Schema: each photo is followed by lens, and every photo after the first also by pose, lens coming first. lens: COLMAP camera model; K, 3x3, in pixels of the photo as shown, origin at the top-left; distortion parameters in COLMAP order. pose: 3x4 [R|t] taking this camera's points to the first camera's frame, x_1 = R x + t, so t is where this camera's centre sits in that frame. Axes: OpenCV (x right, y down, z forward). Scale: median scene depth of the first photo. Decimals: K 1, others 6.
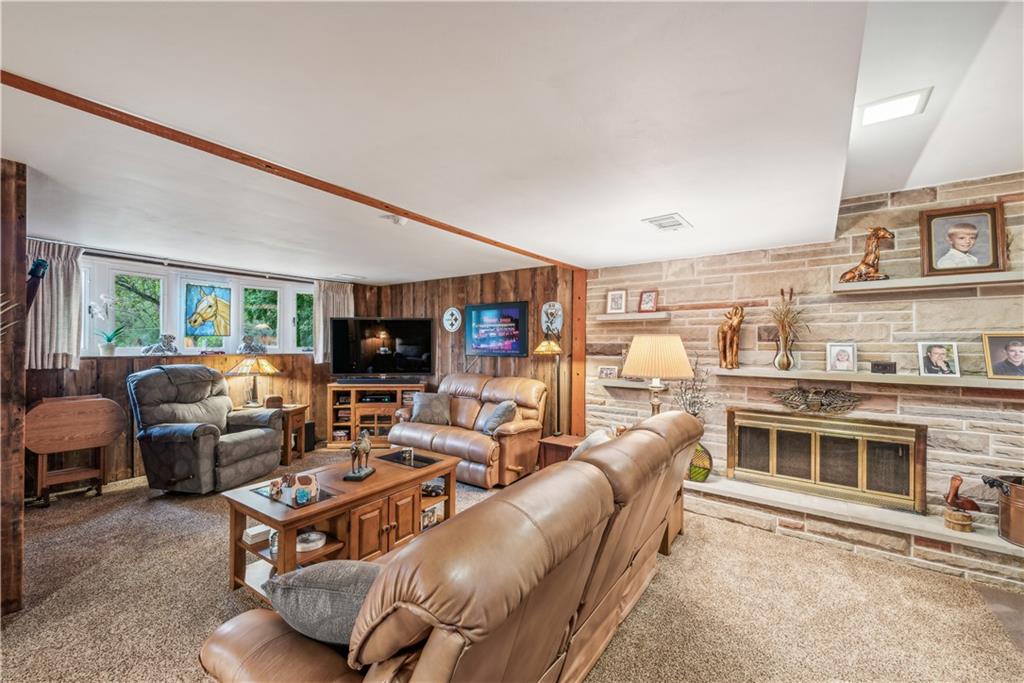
lens RADIAL K [[408.5, 0, 512.0], [0, 408.5, 345.0], [0, 0, 1]] dist [0.001167, 0.000087]
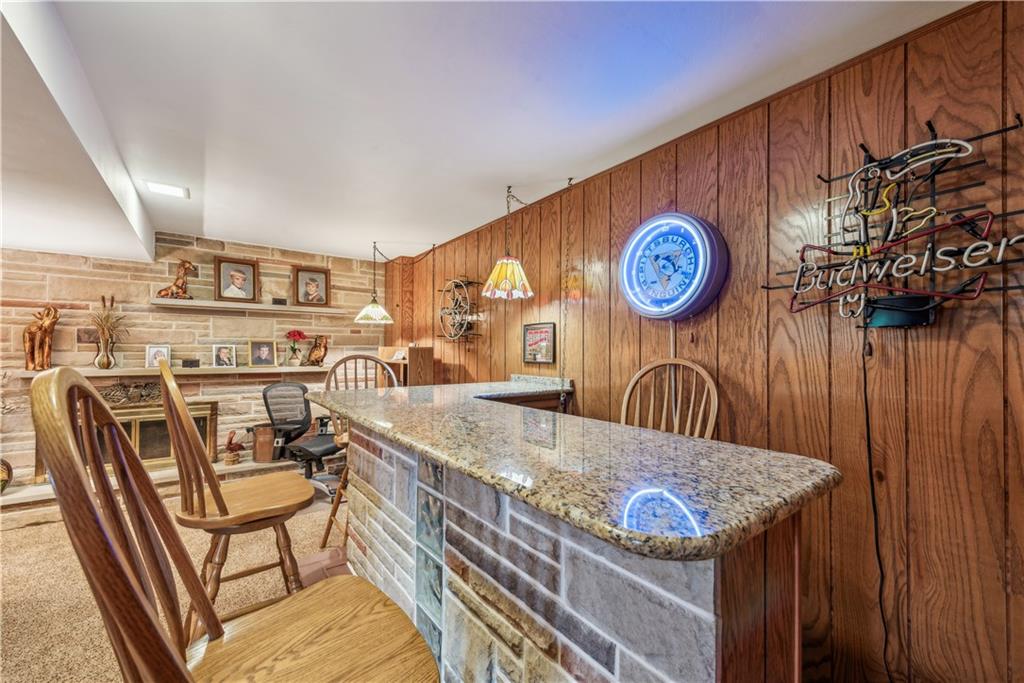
lens RADIAL K [[408.5, 0, 512.0], [0, 408.5, 345.0], [0, 0, 1]] dist [0.001167, 0.000087]
pose [[0.283524, 0.005453, 0.958950, -0.095558], [-0.005486, 0.999977, -0.004064, -0.006251], [-0.958949, -0.004109, 0.283547, -0.413219]]
